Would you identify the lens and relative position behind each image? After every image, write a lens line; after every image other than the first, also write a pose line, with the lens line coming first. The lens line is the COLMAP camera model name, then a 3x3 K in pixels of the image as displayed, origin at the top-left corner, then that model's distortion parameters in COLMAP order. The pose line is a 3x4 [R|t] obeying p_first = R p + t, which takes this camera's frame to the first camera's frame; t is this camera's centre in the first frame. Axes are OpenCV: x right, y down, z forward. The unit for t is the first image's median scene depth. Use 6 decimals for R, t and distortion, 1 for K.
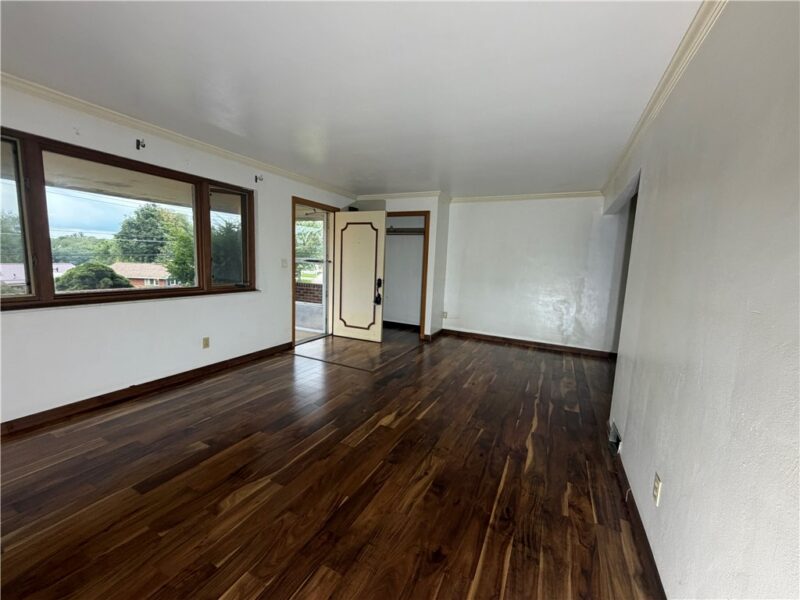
lens RADIAL K [[319.6, 0, 398.8], [0, 319.6, 300.5], [0, 0, 1]] dist [-0.004510, -0.000004]
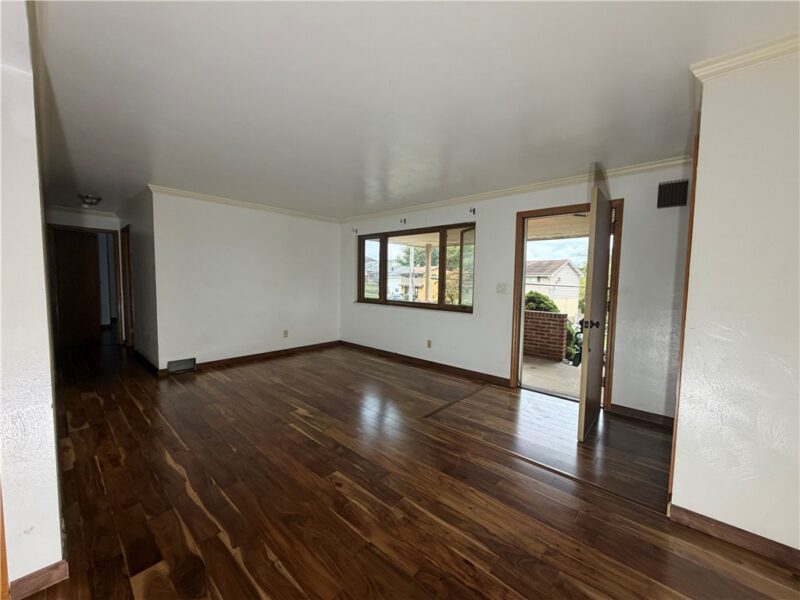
lens RADIAL K [[319.6, 0, 398.8], [0, 319.6, 300.5], [0, 0, 1]] dist [-0.004510, -0.000004]
pose [[-0.269514, 0.022455, -0.962735, 0.755211], [-0.147524, 0.986965, 0.064319, -0.121870], [0.951630, 0.159362, -0.262688, 1.201098]]
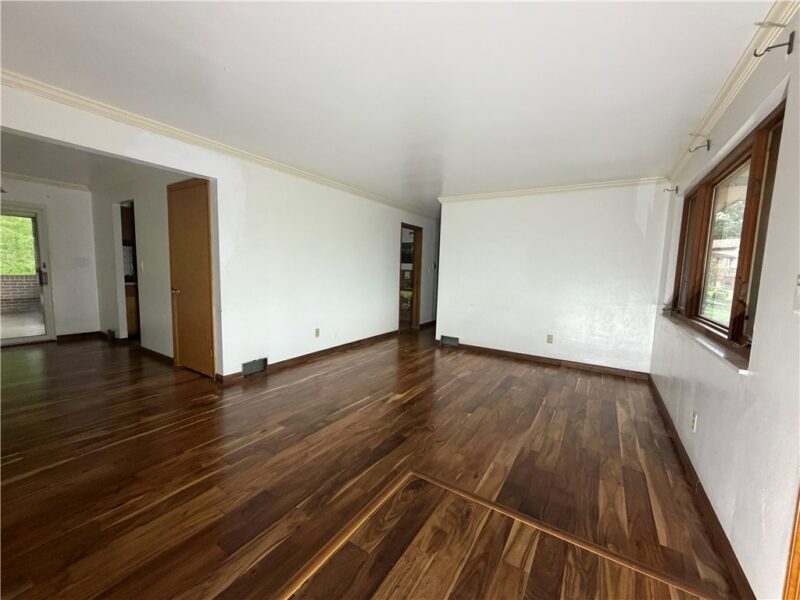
lens RADIAL K [[319.6, 0, 398.8], [0, 319.6, 300.5], [0, 0, 1]] dist [-0.004510, -0.000004]
pose [[-0.991925, -0.081455, 0.097212, -0.099298], [-0.058040, 0.973063, 0.223112, -0.181818], [-0.112767, 0.215668, -0.969933, 1.572985]]
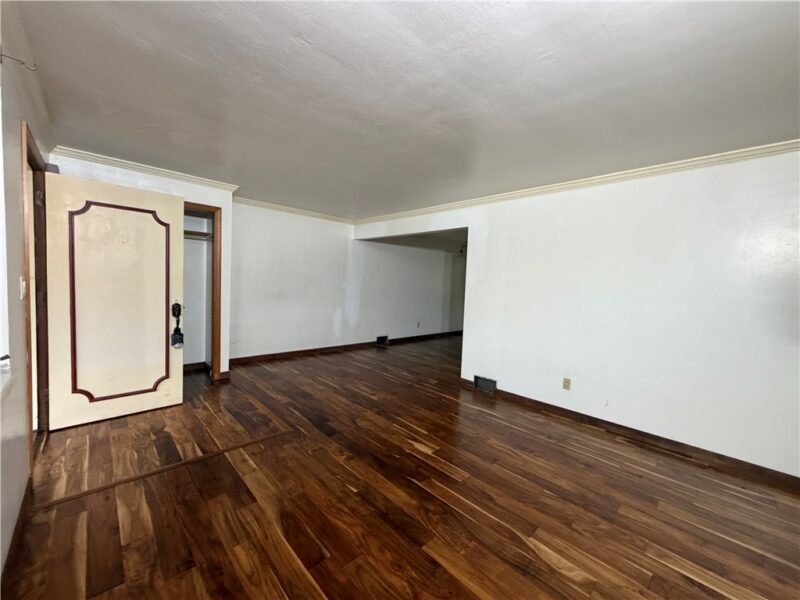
lens RADIAL K [[319.6, 0, 398.8], [0, 319.6, 300.5], [0, 0, 1]] dist [-0.004510, -0.000004]
pose [[0.338246, -0.081391, 0.937531, -0.709835], [0.087611, 0.994649, 0.054741, -0.100008], [-0.936971, 0.063622, 0.343567, 0.536202]]
